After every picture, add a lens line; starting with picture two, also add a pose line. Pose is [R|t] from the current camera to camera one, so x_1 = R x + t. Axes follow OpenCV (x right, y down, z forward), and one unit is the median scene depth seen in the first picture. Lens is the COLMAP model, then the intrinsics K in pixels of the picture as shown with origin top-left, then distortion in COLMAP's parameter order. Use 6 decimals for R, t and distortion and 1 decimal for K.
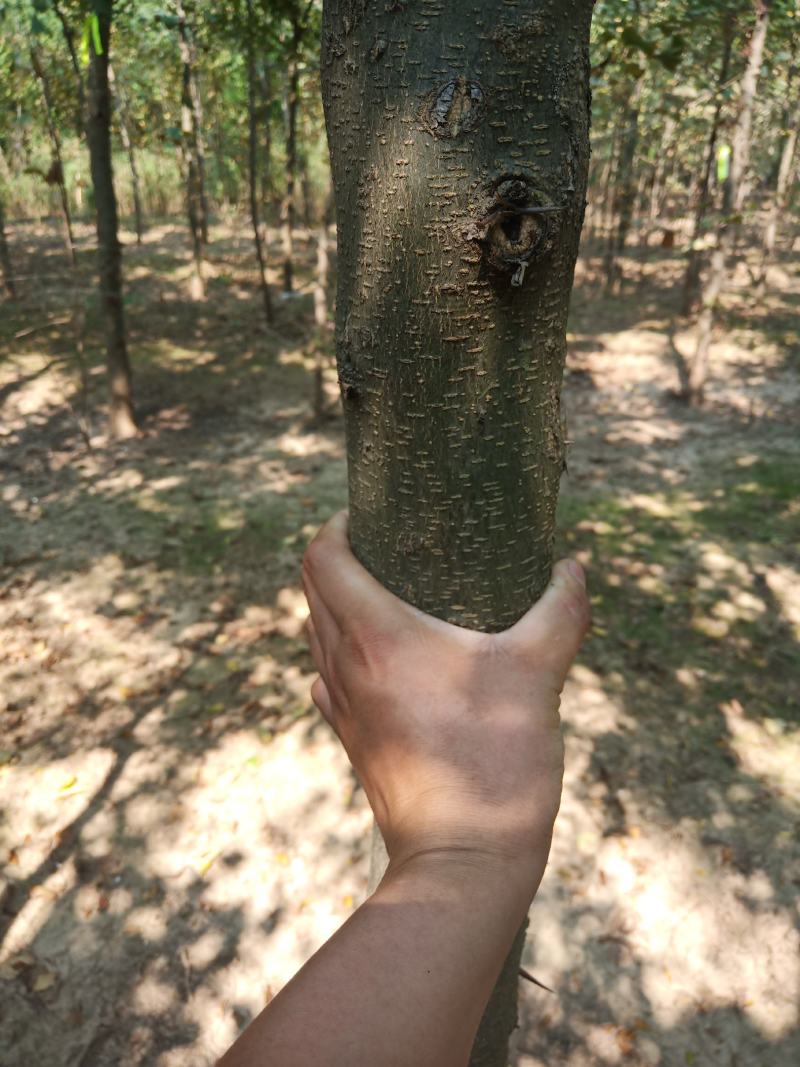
lens RADIAL K [[674.7, 0, 402.3], [0, 674.7, 534.9], [0, 0, 1]] dist [0.001736, -0.001994]
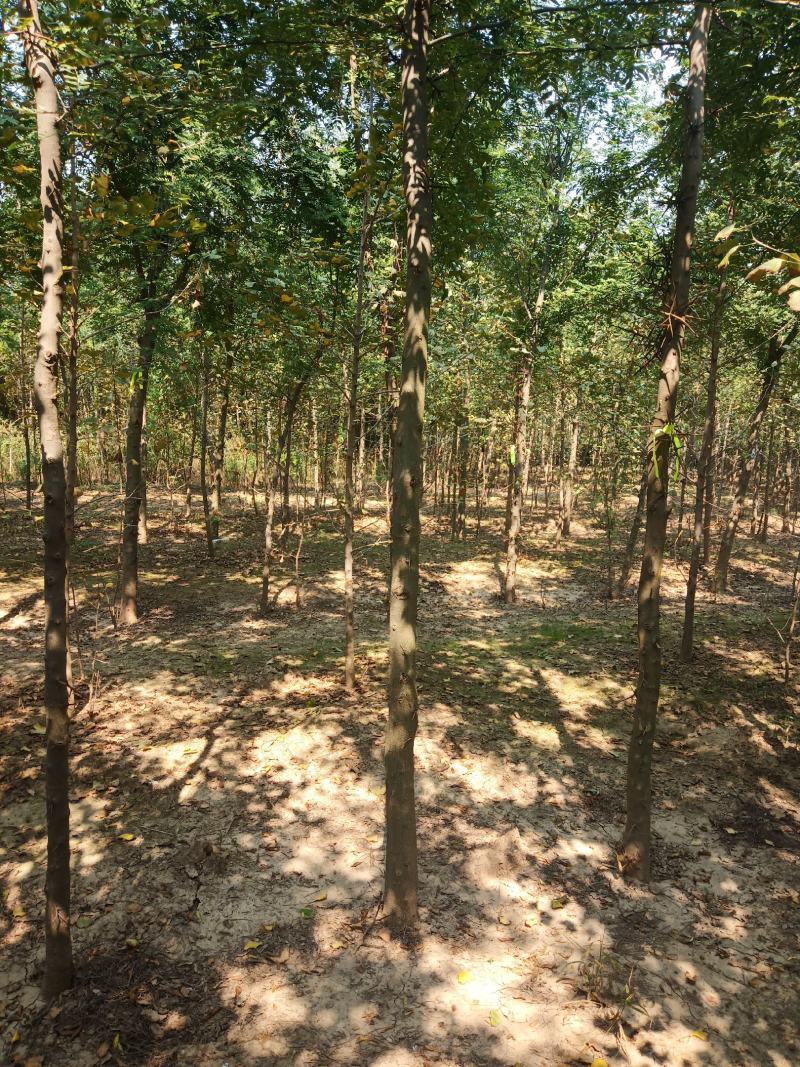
lens RADIAL K [[674.7, 0, 402.3], [0, 674.7, 534.9], [0, 0, 1]] dist [0.001736, -0.001994]
pose [[0.982992, -0.005525, 0.183568, -0.169593], [0.070970, 0.933323, -0.351953, 0.375687], [-0.169384, 0.358994, 0.917841, -0.821556]]
